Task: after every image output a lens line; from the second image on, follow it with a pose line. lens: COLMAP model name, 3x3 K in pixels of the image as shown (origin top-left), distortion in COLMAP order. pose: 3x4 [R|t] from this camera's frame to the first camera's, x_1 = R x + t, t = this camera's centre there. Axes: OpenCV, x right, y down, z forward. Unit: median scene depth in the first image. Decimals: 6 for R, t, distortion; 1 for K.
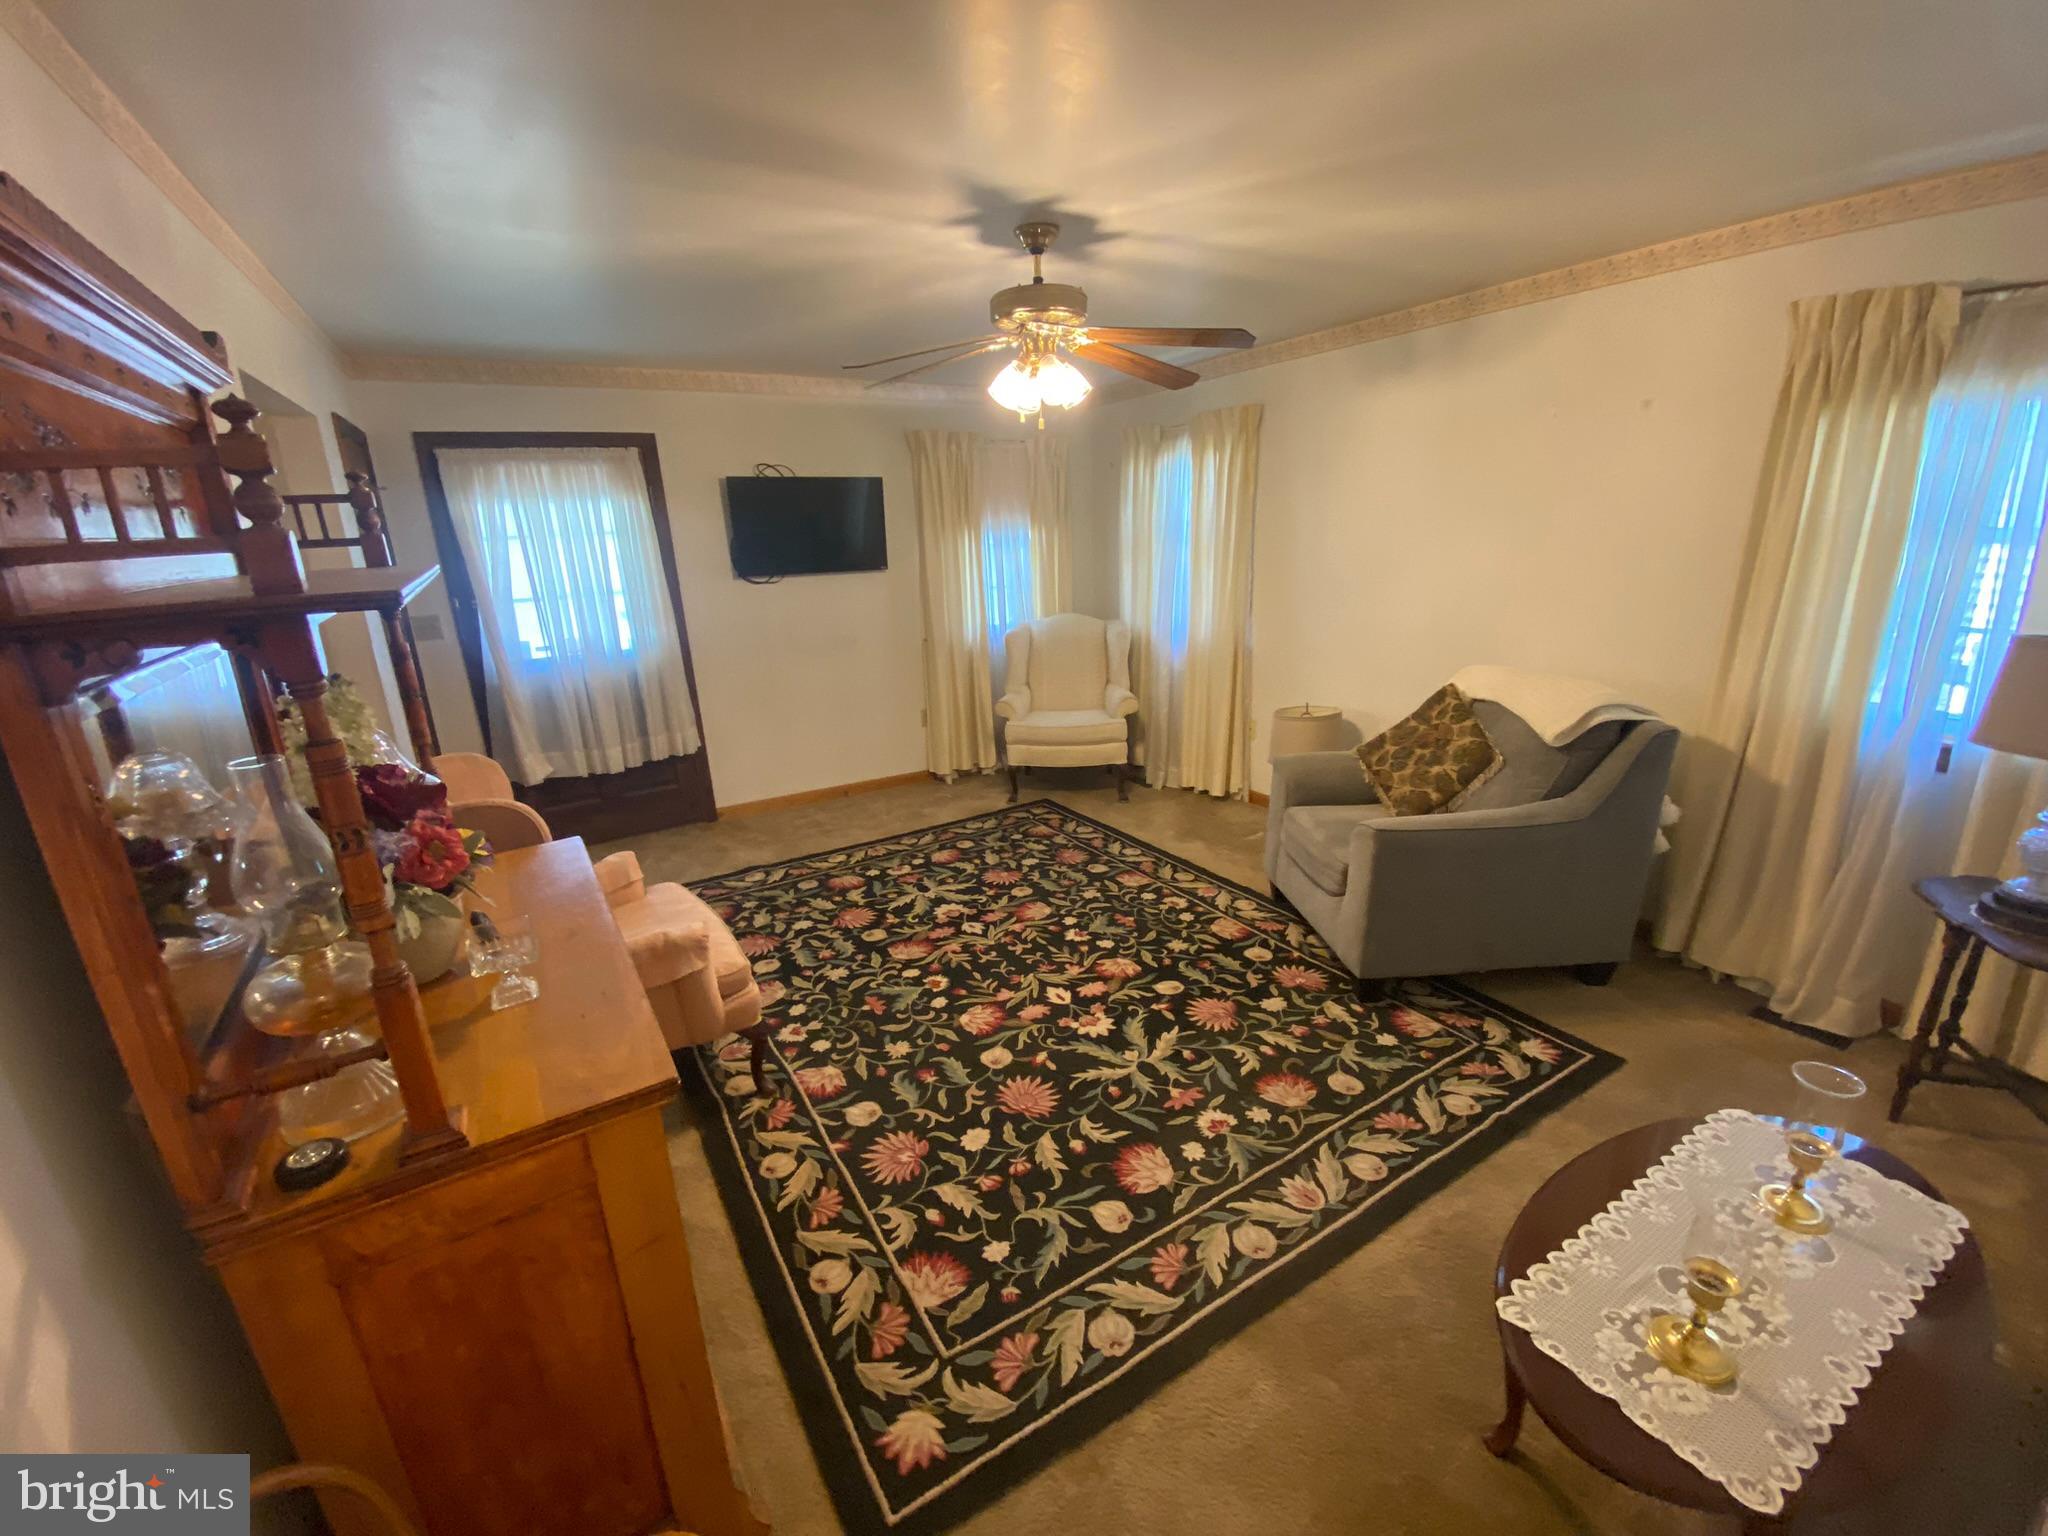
lens RADIAL K [[829.1, 0, 1017.3], [0, 829.1, 772.3], [0, 0, 1]] dist [-0.002296, -0.008471]
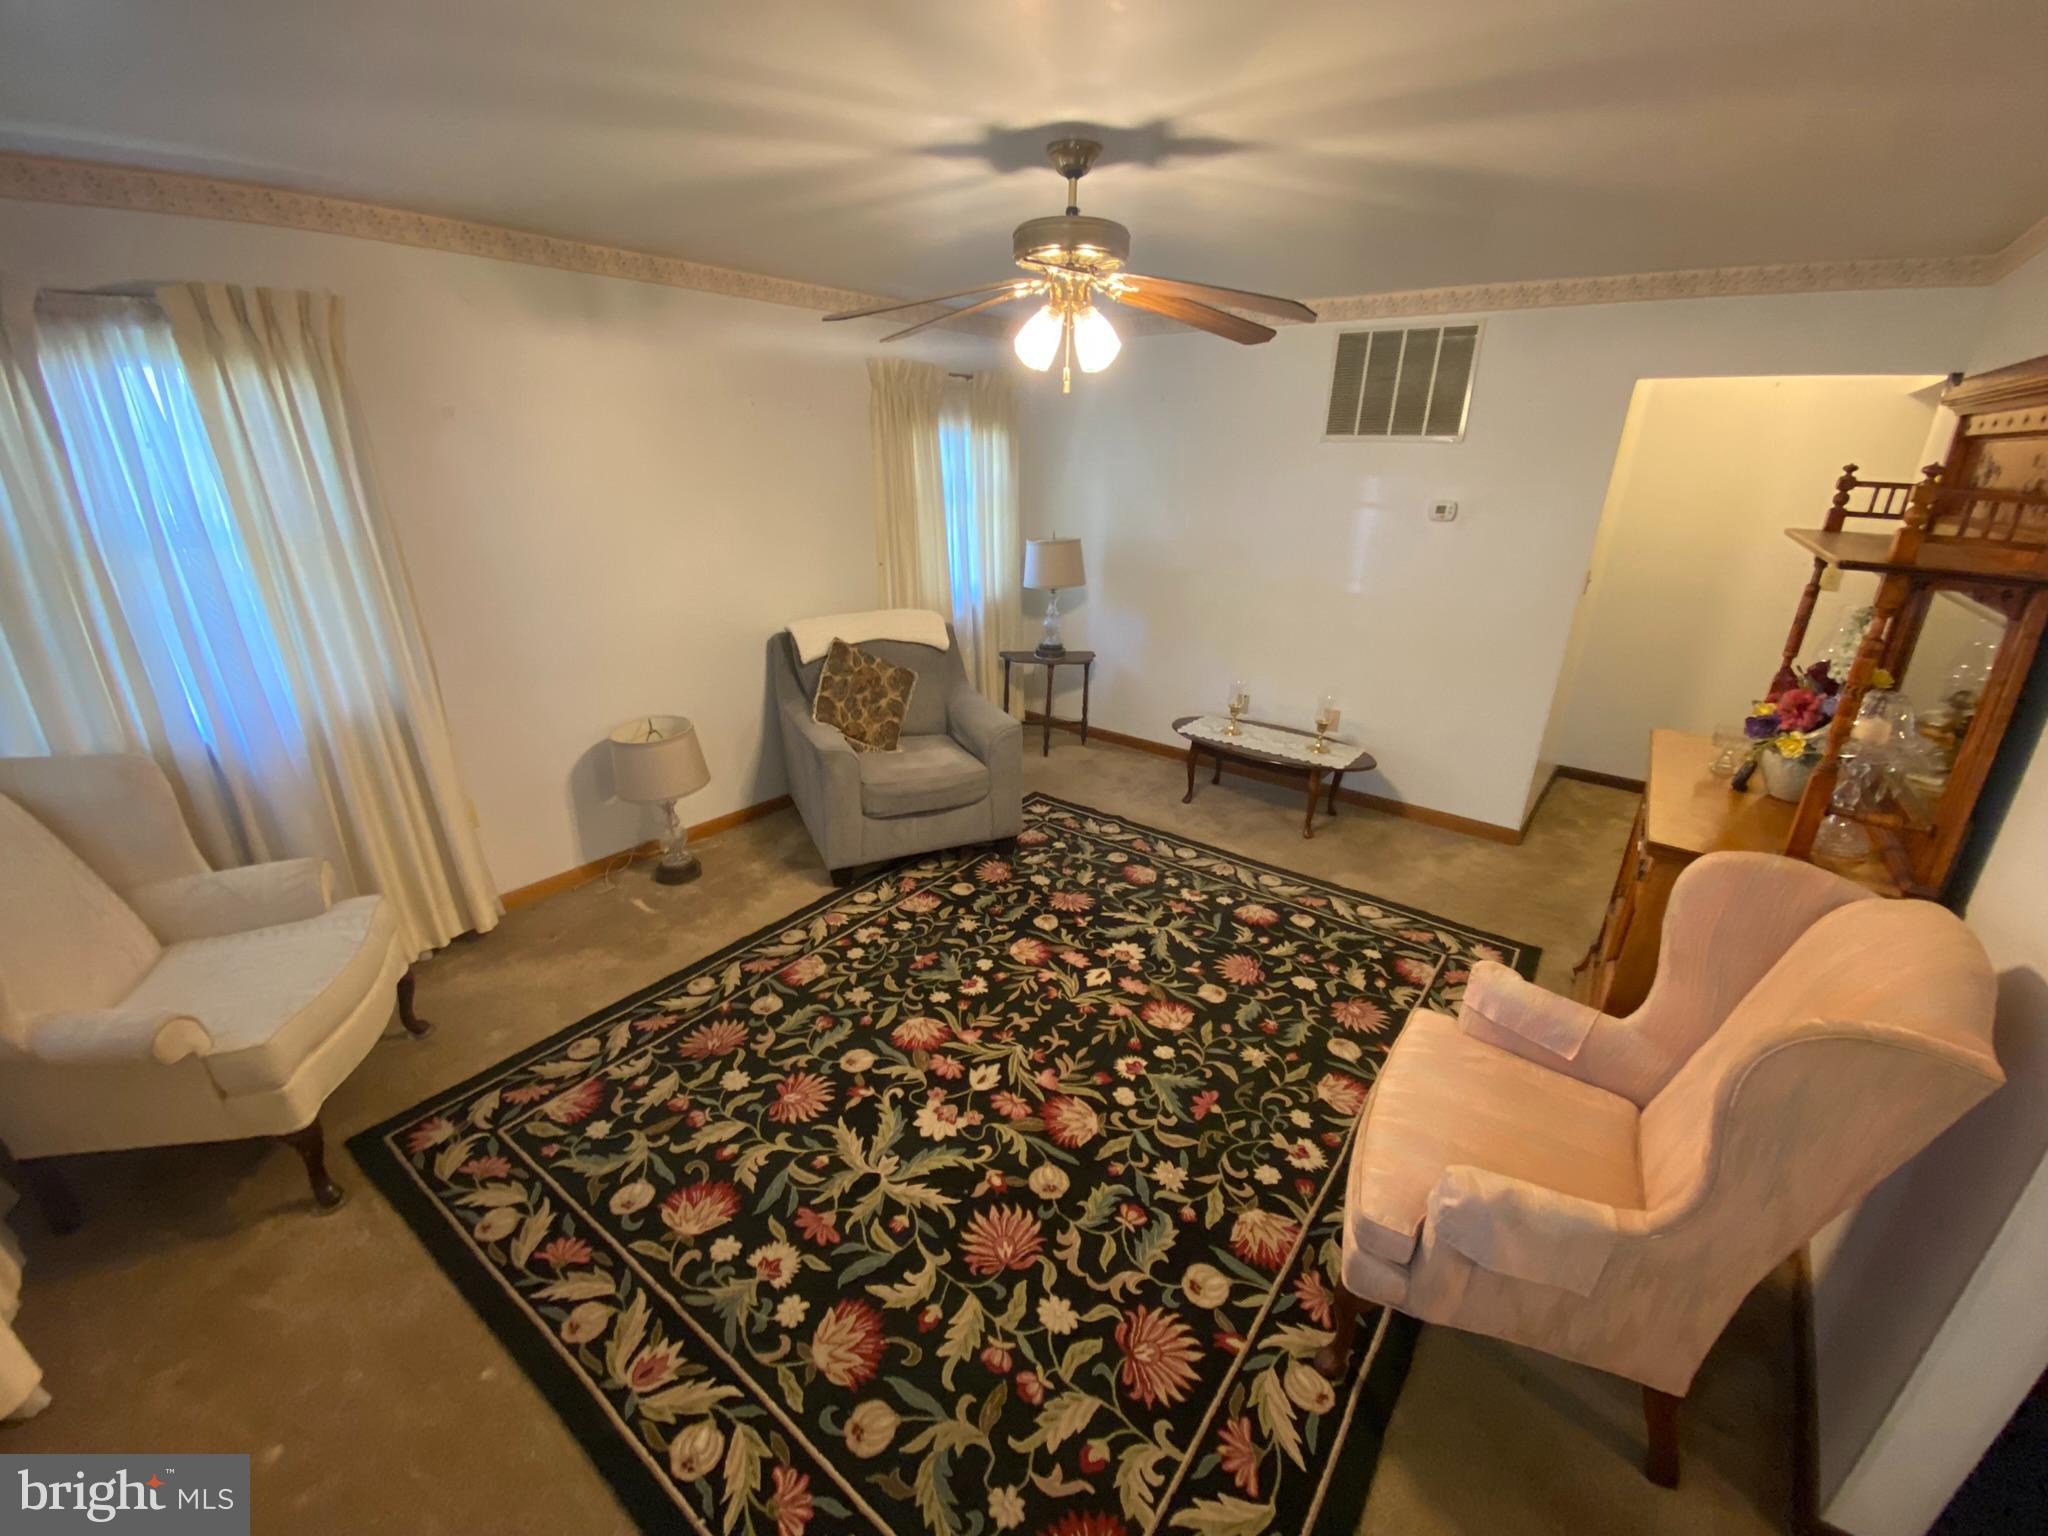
lens RADIAL K [[829.1, 0, 1018.0], [0, 829.1, 760.0], [0, 0, 1]] dist [-0.002296, -0.008471]
pose [[-0.360878, -0.296203, 0.884325, -0.673558], [0.271342, 0.873854, 0.403426, -0.362439], [-0.892267, 0.385543, -0.234982, 1.142143]]
